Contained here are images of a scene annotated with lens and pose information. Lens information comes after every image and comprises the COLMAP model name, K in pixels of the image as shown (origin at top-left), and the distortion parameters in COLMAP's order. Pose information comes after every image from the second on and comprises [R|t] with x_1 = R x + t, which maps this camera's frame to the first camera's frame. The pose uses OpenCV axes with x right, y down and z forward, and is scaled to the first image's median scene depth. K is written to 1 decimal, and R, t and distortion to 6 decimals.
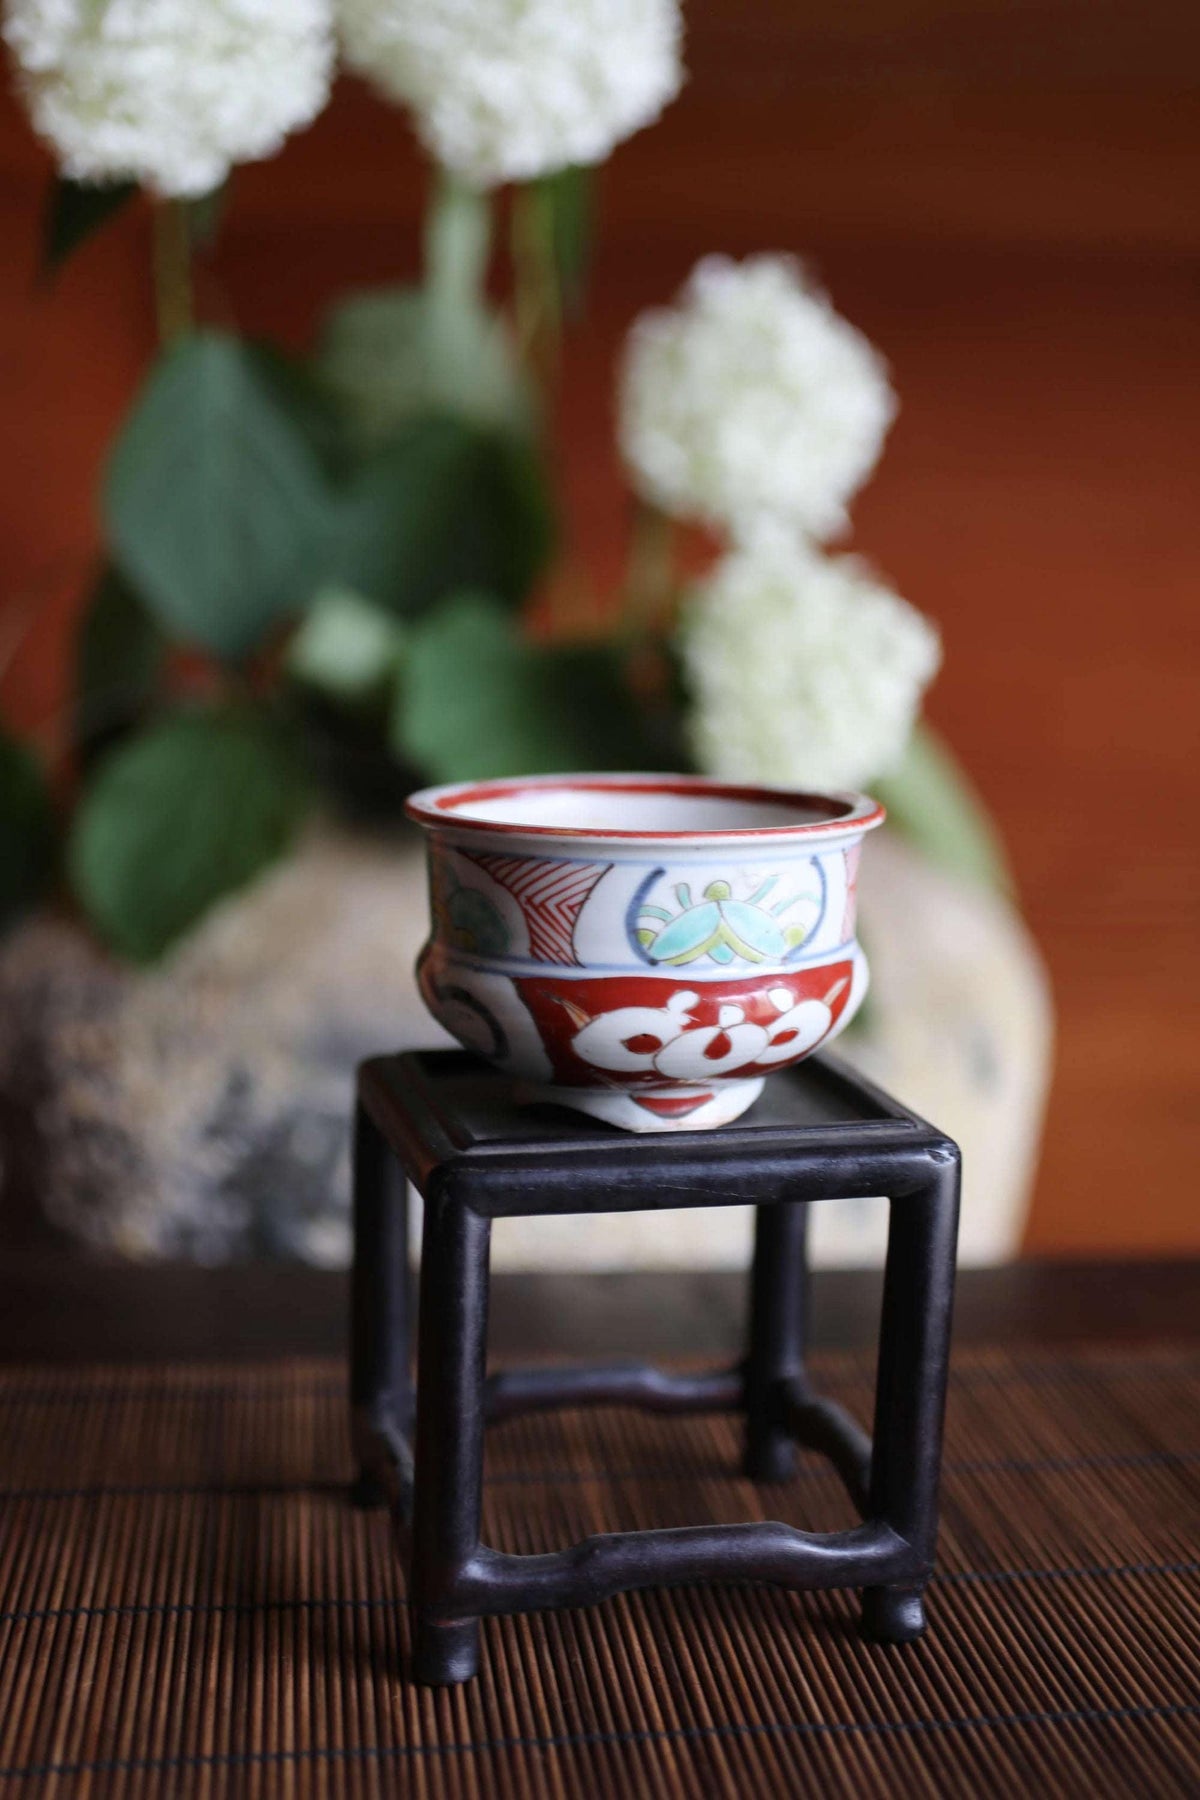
lens RADIAL K [[2808.6, 0, 600.0], [0, 2808.6, 900.0], [0, 0, 1]] dist [0.005752, -0.013316]
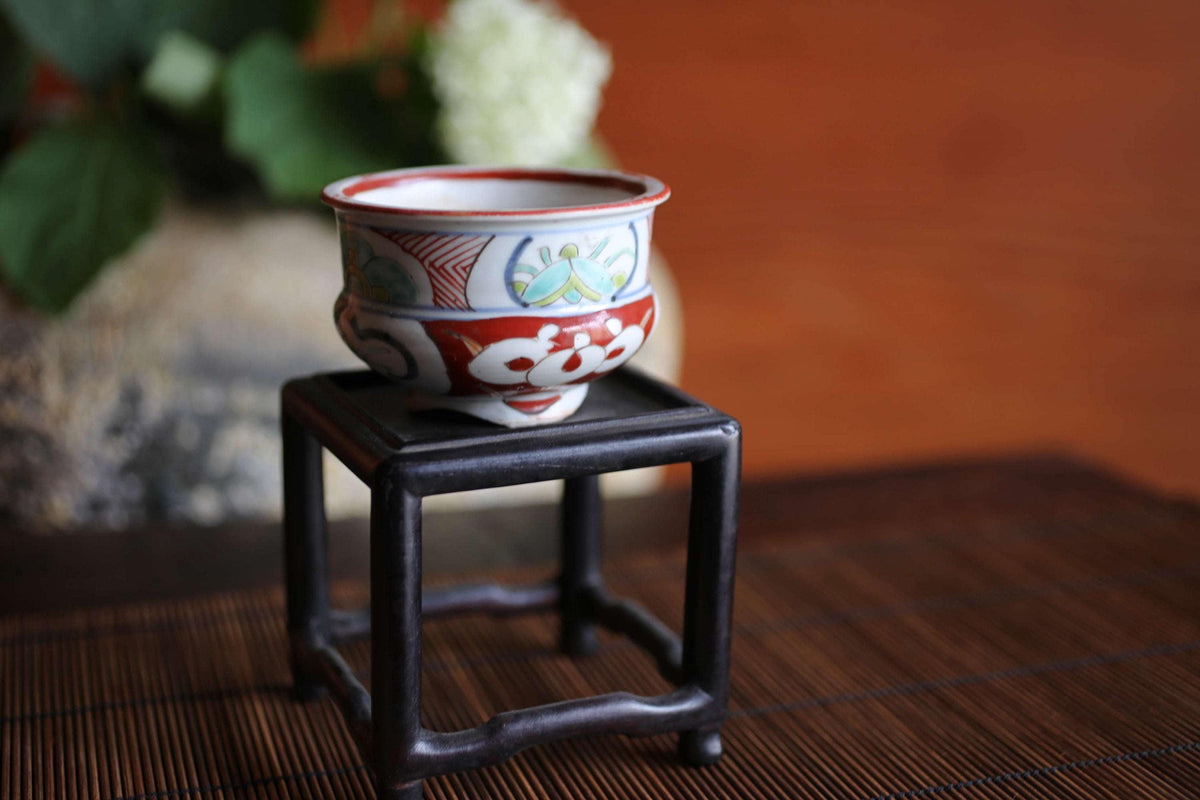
lens RADIAL K [[1872.4, 0, 600.0], [0, 1872.4, 400.0], [0, 0, 1]] dist [0.005752, -0.013316]
pose [[0.981398, -0.060748, 0.182122, -0.114317], [0.043573, 0.994343, 0.096868, -0.018824], [-0.186976, -0.087130, 0.978493, 0.086951]]
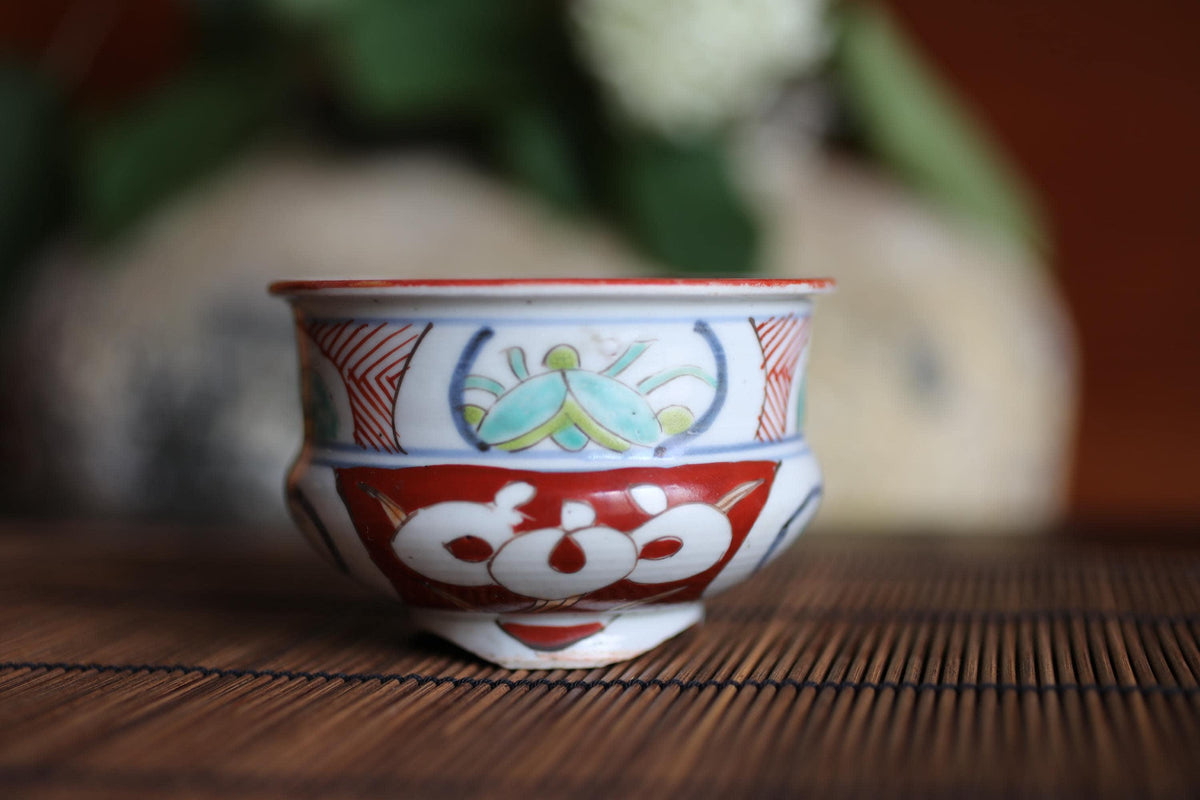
lens RADIAL K [[1872.4, 0, 600.0], [0, 1872.4, 400.0], [0, 0, 1]] dist [0.005752, -0.013316]
pose [[0.963224, -0.002256, -0.268690, 0.193157], [-0.024720, 0.994980, -0.096975, 0.059308], [0.267560, 0.100050, 0.958333, 0.488845]]
